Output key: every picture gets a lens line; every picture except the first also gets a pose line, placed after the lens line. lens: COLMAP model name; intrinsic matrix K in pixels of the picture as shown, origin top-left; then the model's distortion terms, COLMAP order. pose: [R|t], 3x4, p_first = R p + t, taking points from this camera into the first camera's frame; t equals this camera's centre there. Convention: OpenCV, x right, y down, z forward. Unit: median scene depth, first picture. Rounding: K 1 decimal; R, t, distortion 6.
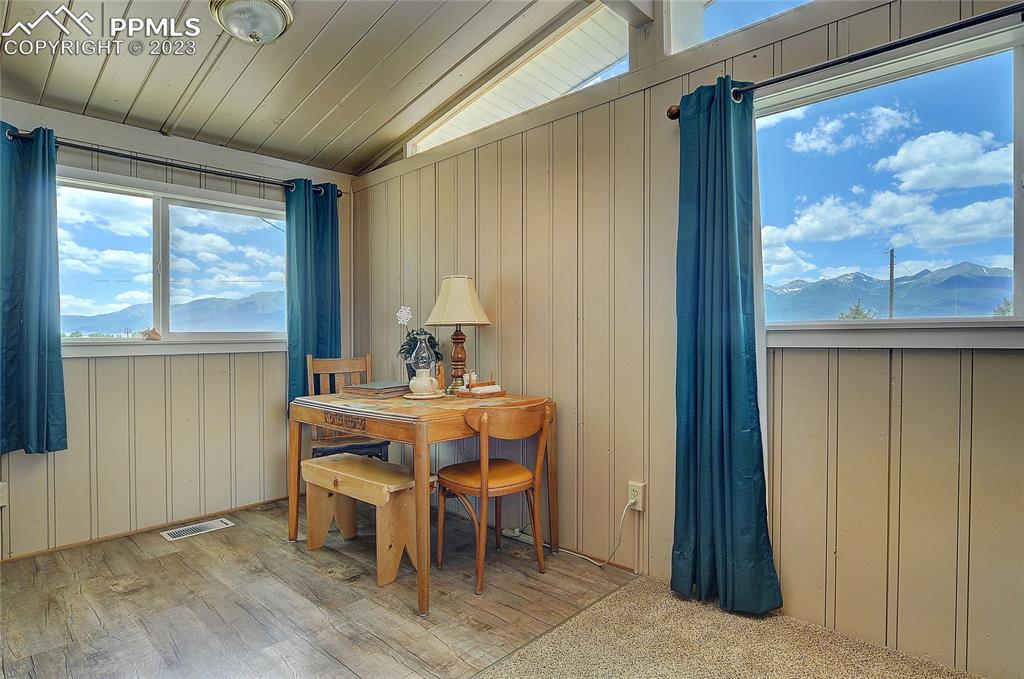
lens RADIAL K [[548.7, 0, 514.8], [0, 548.7, 341.5], [0, 0, 1]] dist [-0.013019, -0.001802]
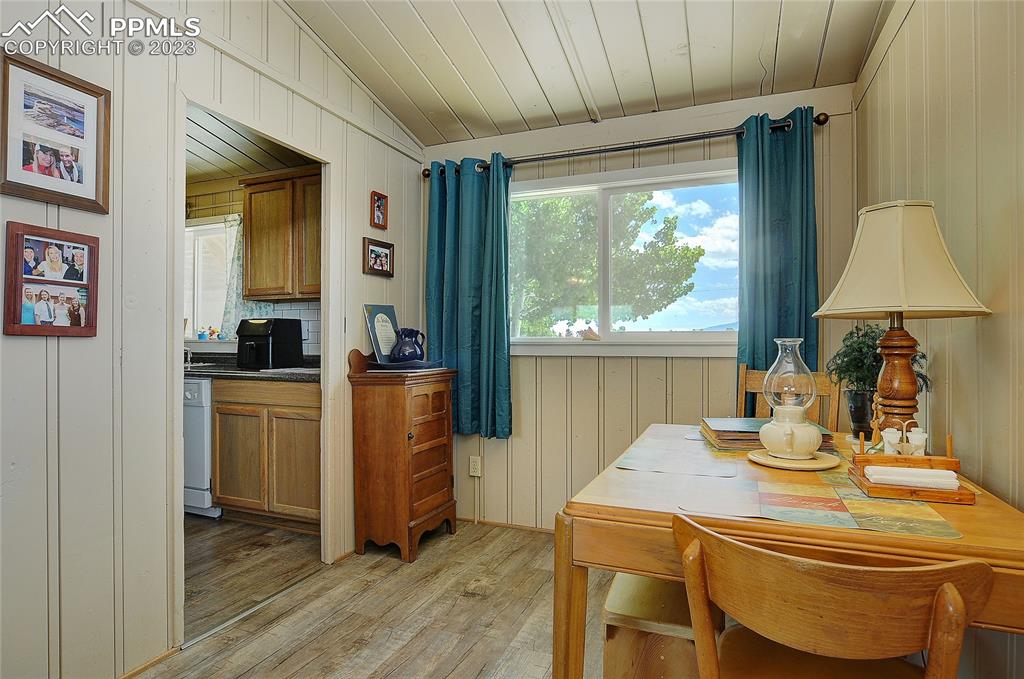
lens RADIAL K [[548.7, 0, 512.1], [0, 548.7, 334.2], [0, 0, 1]] dist [-0.013019, -0.001802]
pose [[0.362475, 0.002954, -0.931989, 0.204366], [-0.013775, 0.999903, -0.002188, -0.010612], [0.931892, 0.013631, 0.362481, 0.573817]]
